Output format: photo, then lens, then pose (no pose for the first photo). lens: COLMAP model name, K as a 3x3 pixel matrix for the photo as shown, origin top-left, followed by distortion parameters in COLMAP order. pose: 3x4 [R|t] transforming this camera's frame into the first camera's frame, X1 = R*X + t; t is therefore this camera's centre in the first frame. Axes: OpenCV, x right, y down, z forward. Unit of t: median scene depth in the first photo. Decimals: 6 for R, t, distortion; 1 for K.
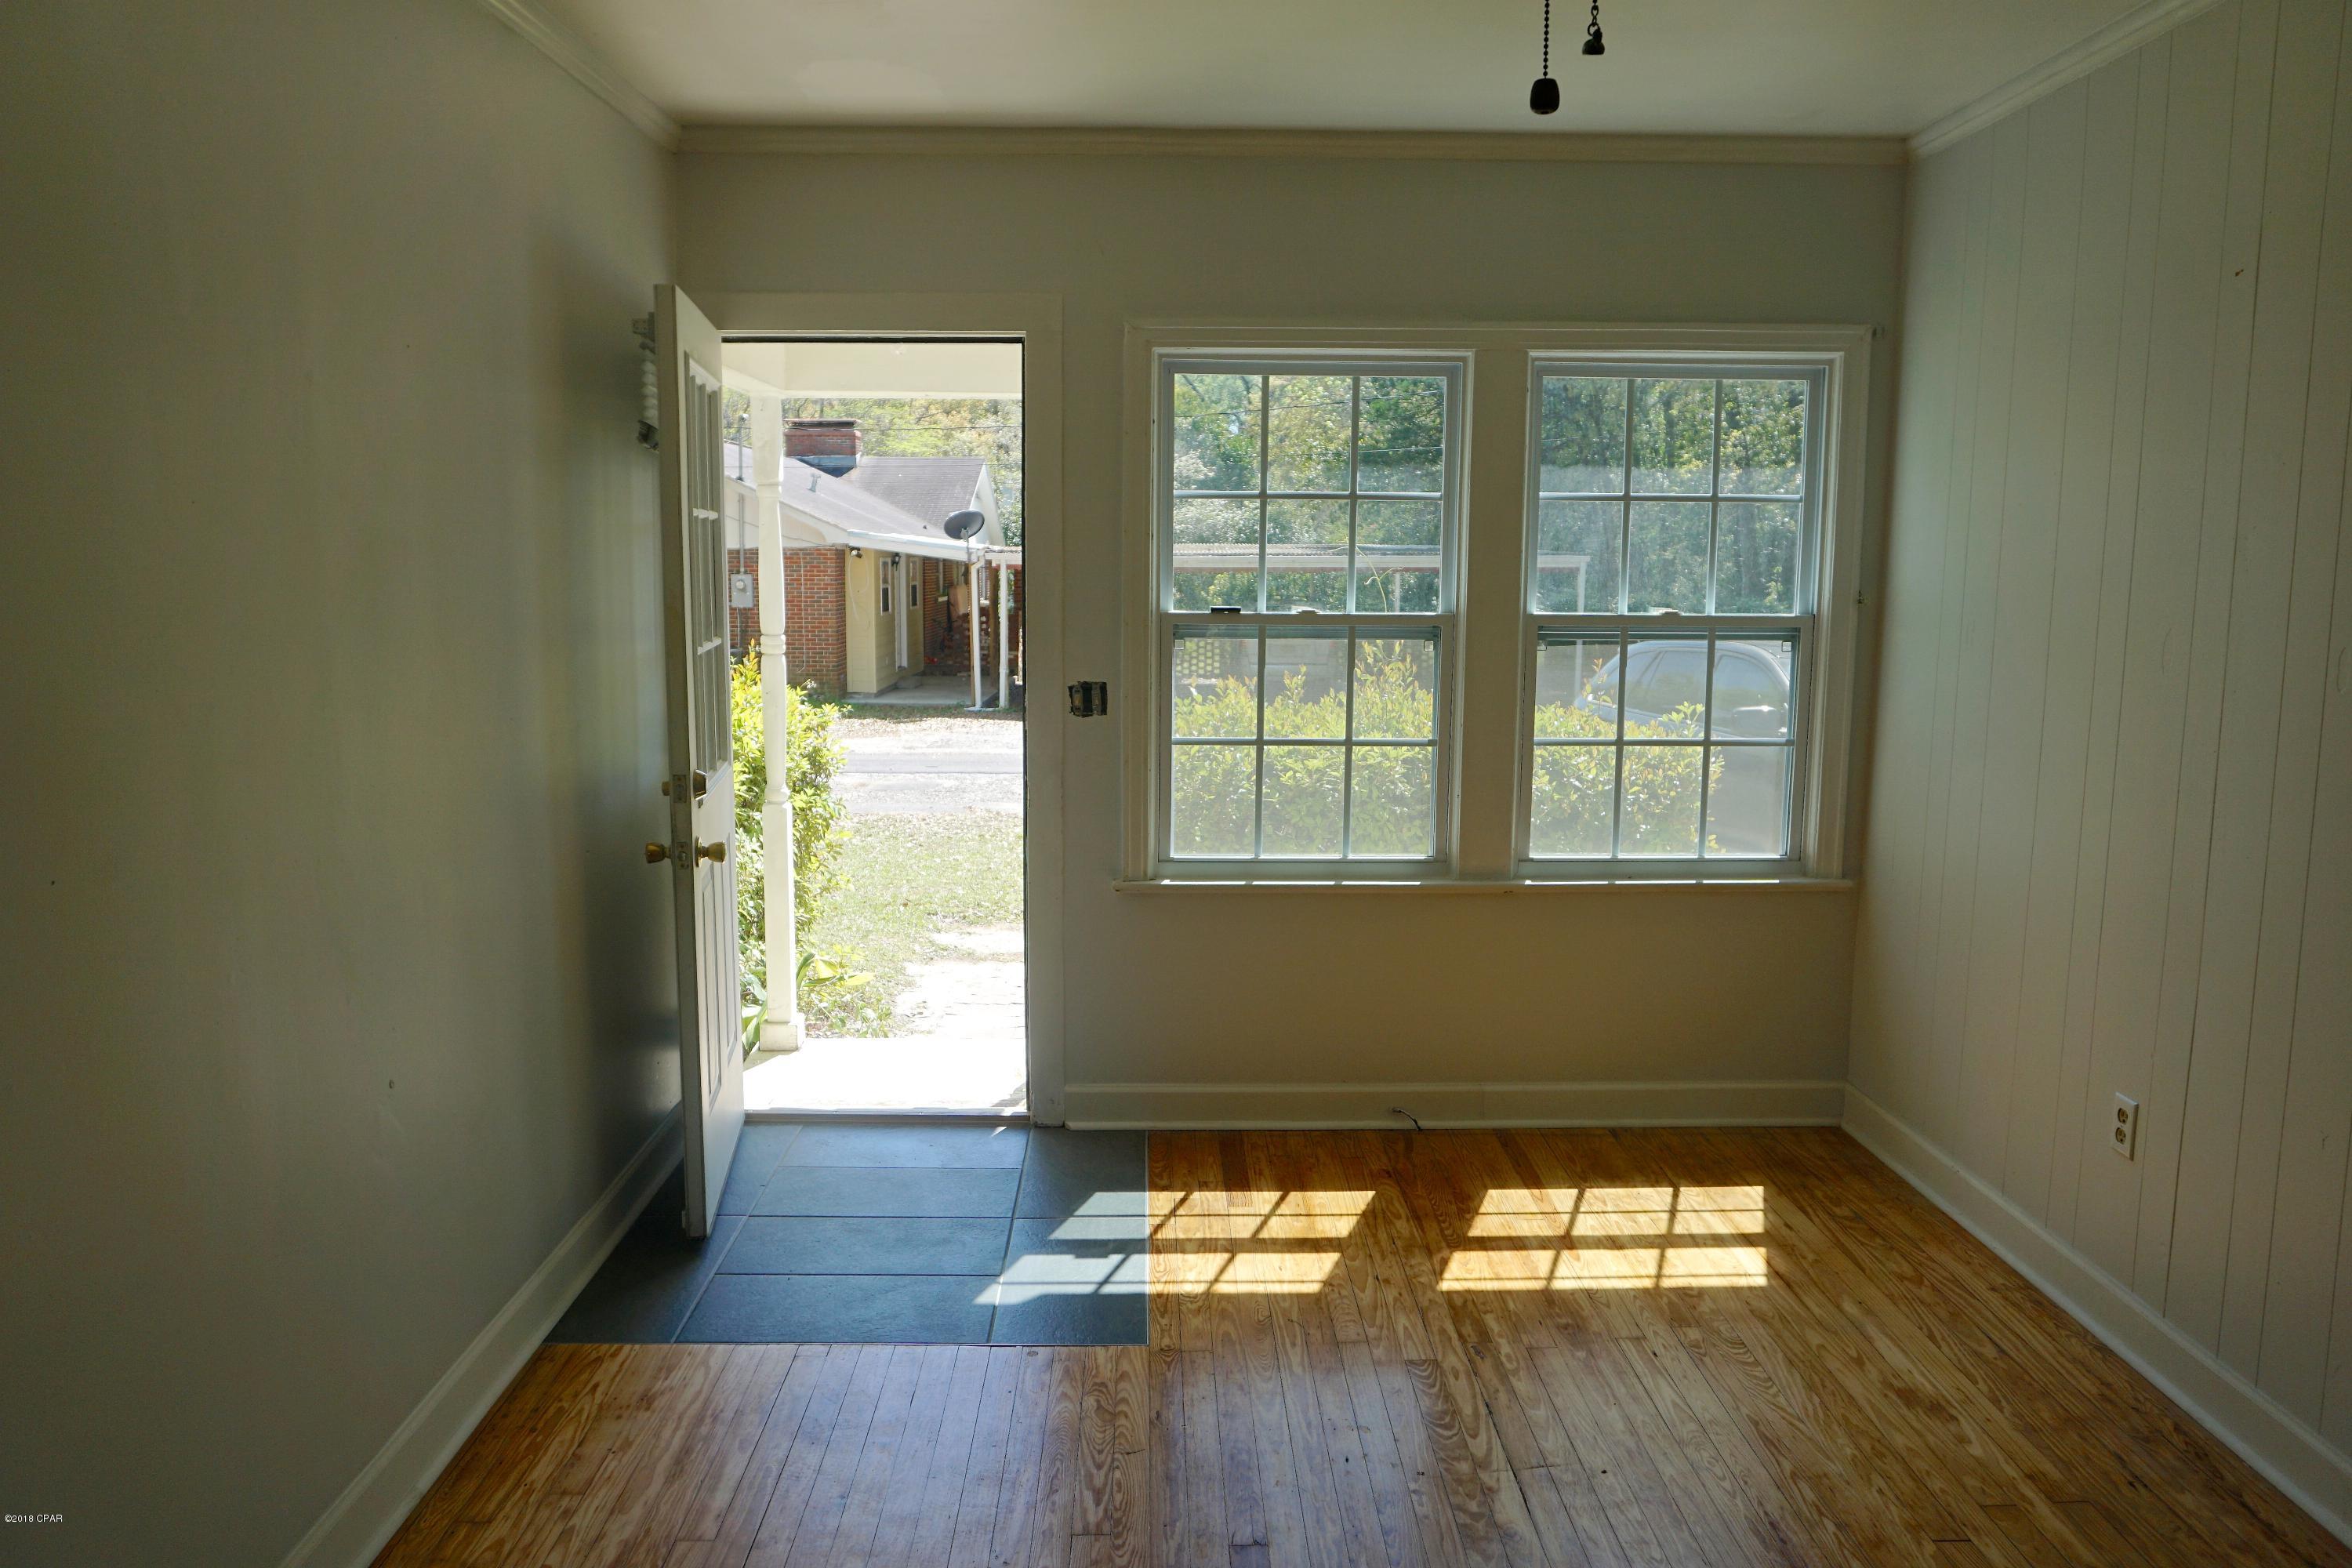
lens RADIAL K [[1679.3, 0, 1176.0], [0, 1679.3, 784.0], [0, 0, 1]] dist [-0.011160, -0.002138]
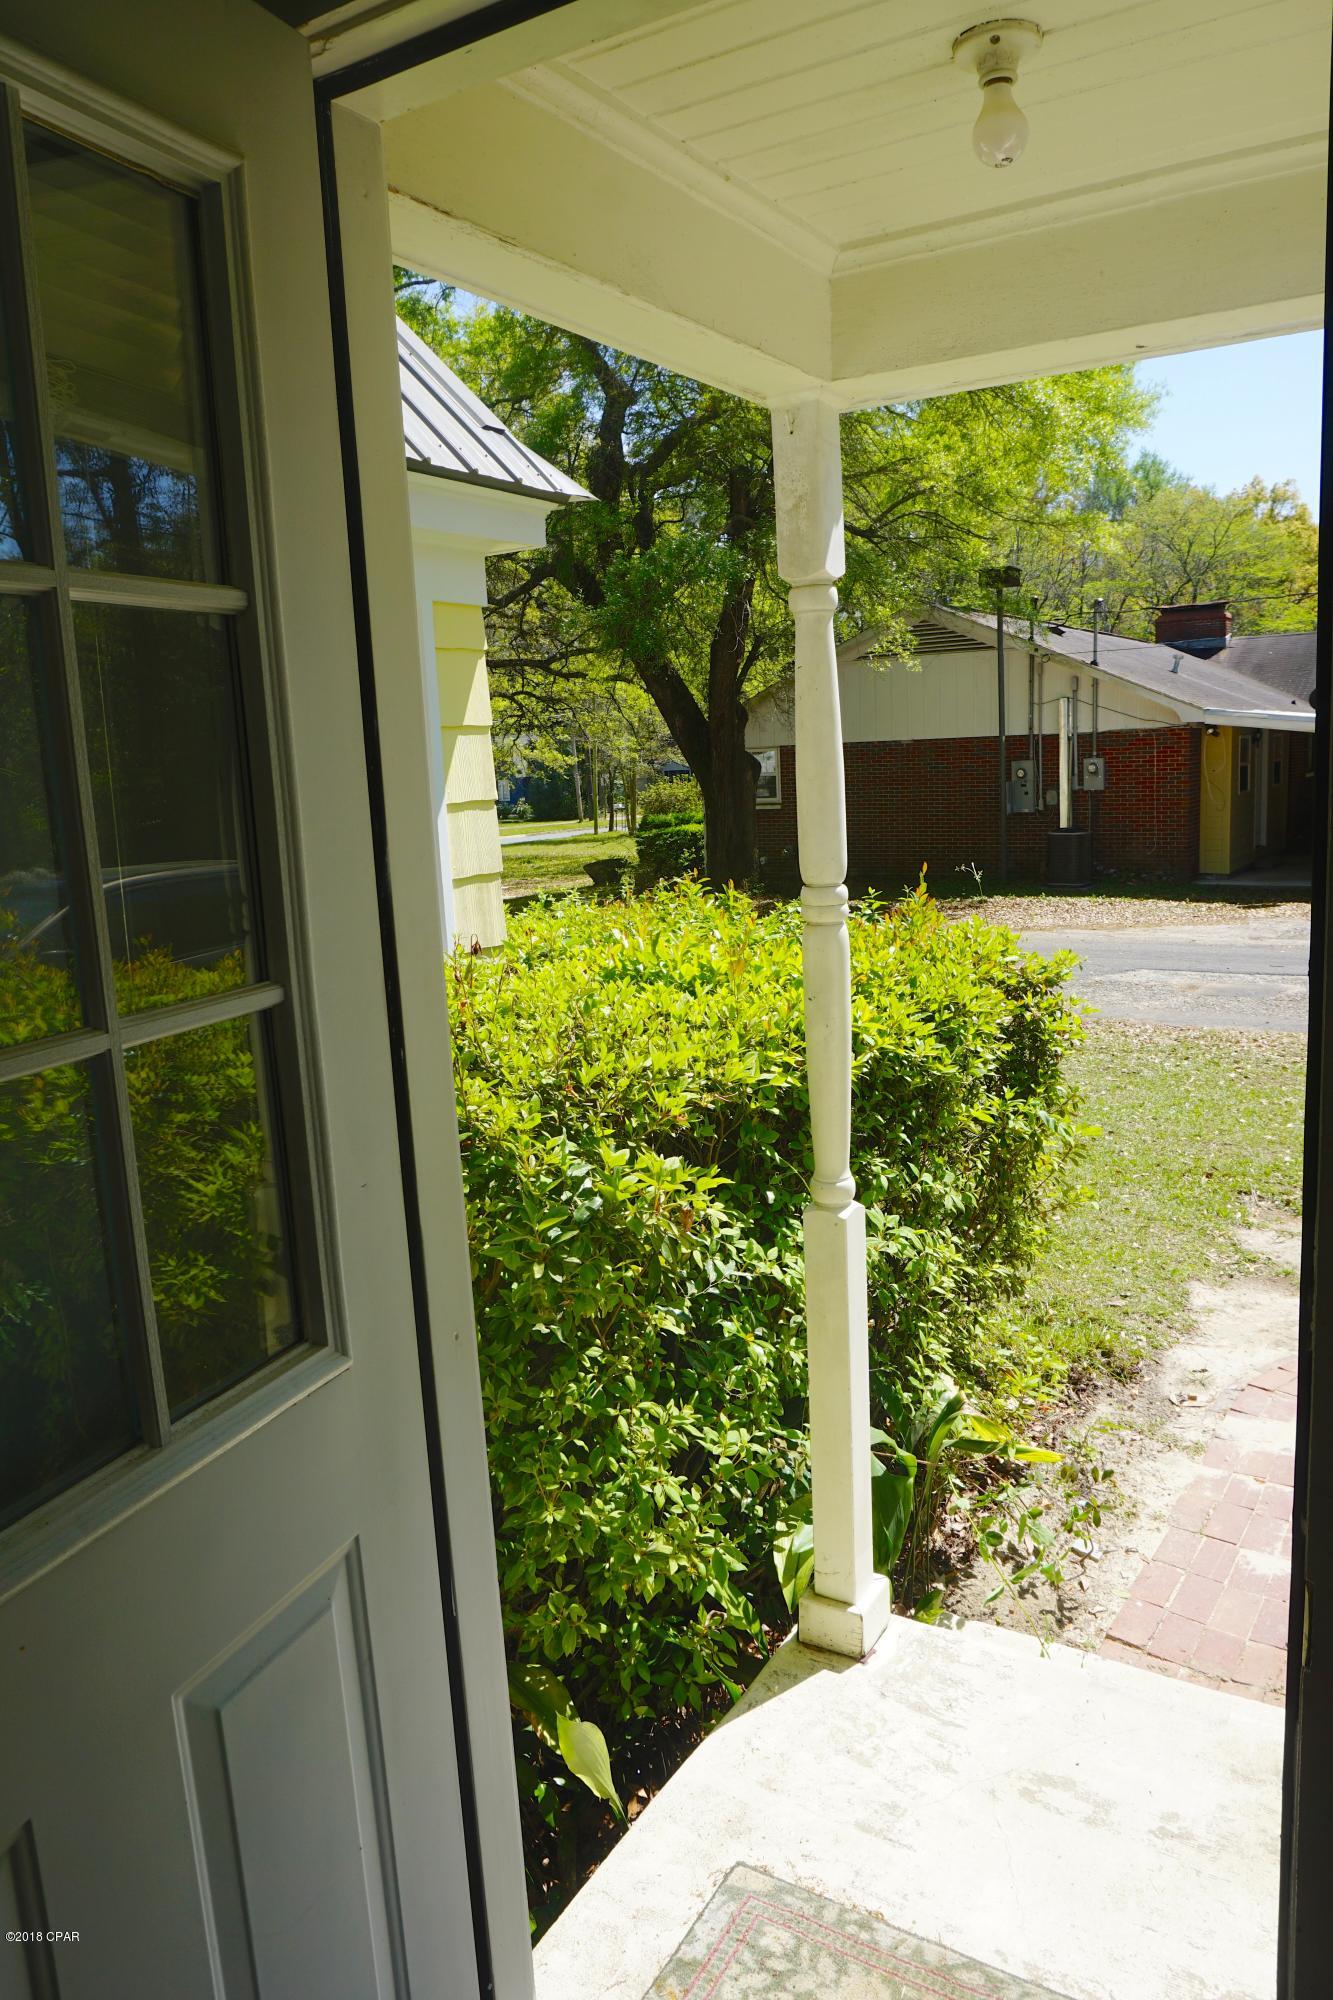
lens RADIAL K [[1428.0, 0, 670.7], [0, 1428.0, 967.6], [0, 0, 1]] dist [-0.011160, -0.002138]
pose [[0.845471, 0.037975, -0.532669, -0.009756], [-0.026514, 0.999223, 0.029152, -0.015948], [0.533362, -0.010524, 0.845821, 0.128531]]
